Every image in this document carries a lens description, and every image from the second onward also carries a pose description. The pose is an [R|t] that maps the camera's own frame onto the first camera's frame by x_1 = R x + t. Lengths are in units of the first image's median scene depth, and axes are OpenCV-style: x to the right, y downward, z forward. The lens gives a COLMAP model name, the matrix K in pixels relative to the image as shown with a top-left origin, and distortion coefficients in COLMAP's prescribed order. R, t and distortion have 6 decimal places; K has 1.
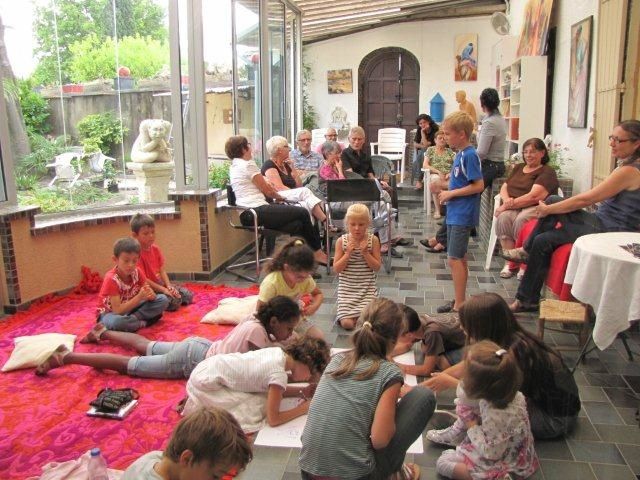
lens RADIAL K [[537.4, 0, 331.2], [0, 537.4, 228.0], [0, 0, 1]] dist [-0.188946, 0.165964]
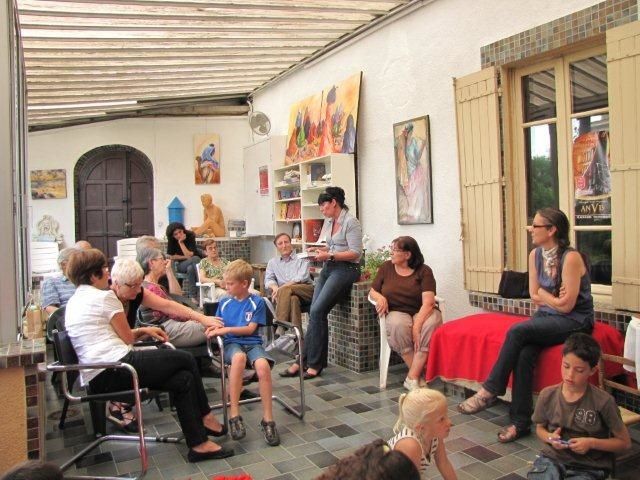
lens RADIAL K [[537.4, 0, 331.2], [0, 537.4, 228.0], [0, 0, 1]] dist [-0.188946, 0.165964]
pose [[0.780946, -0.021199, 0.624239, -0.158109], [0.149896, 0.976577, -0.154362, -0.029315], [-0.606346, 0.214120, 0.765831, 0.175155]]
